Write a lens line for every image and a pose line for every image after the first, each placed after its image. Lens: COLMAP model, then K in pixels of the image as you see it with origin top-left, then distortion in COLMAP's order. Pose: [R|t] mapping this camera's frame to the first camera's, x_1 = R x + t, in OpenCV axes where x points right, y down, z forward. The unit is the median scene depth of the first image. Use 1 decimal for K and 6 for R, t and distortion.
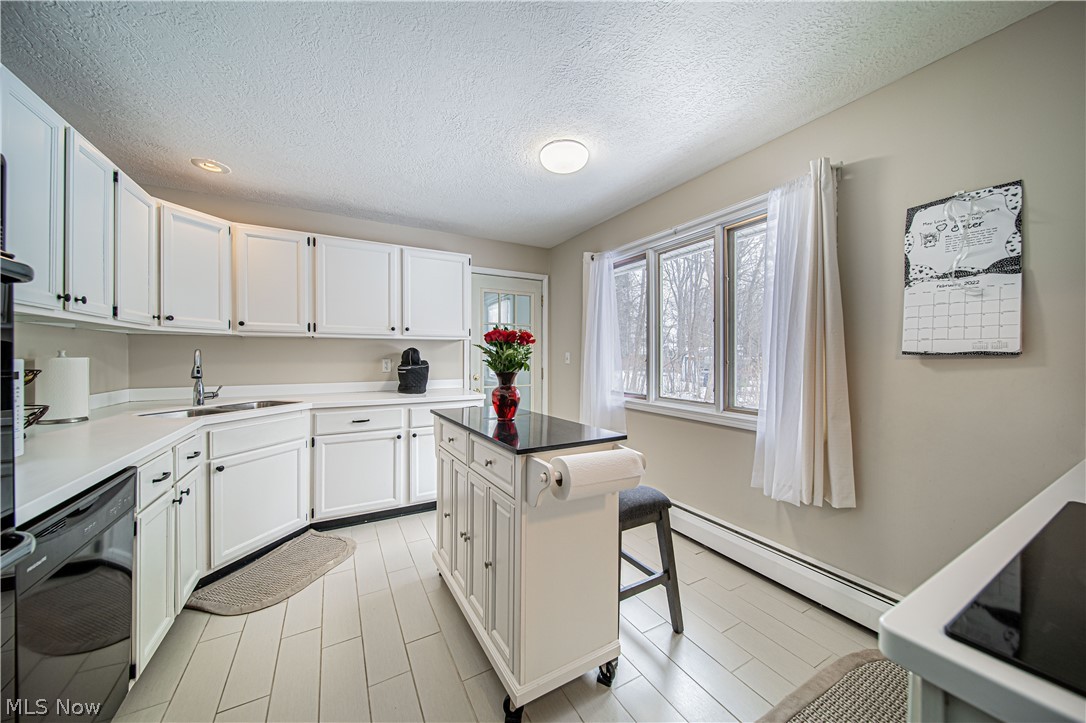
lens RADIAL K [[381.9, 0, 543.7], [0, 381.9, 357.5], [0, 0, 1]] dist [-0.000352, -0.000775]
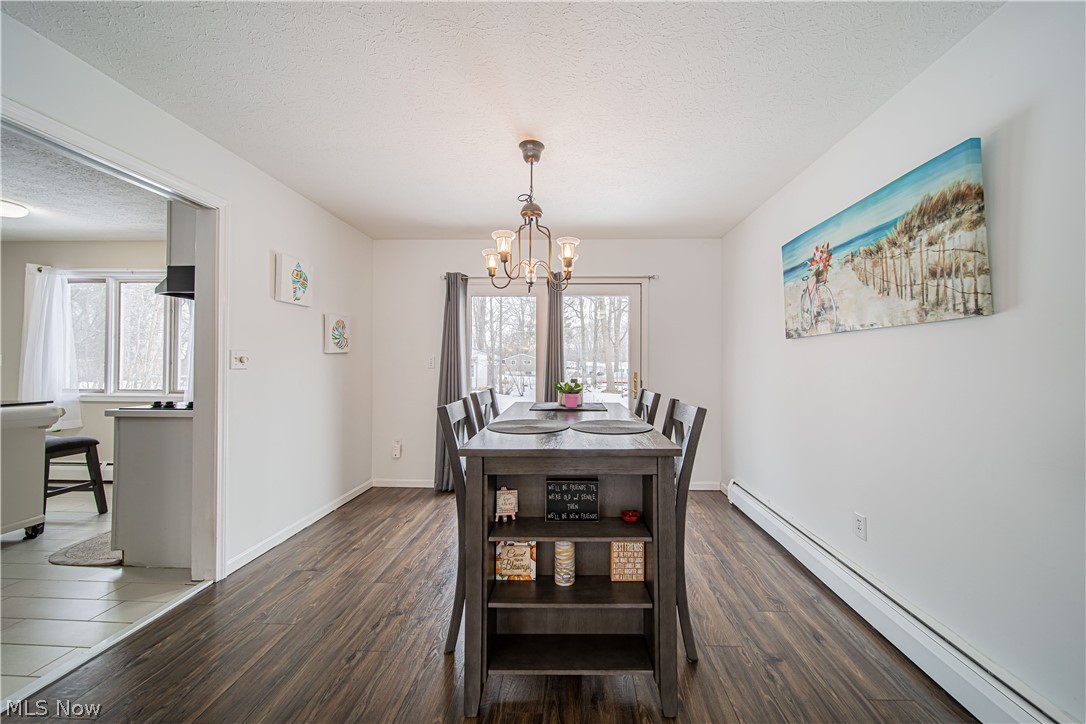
lens RADIAL K [[381.9, 0, 561.7], [0, 381.9, 356.1], [0, 0, 1]] dist [-0.000352, -0.000775]
pose [[0.510711, 0.016056, 0.859603, -0.049504], [-0.000529, 0.999831, -0.018361, 0.009538], [-0.859752, 0.008923, 0.510633, -0.977652]]
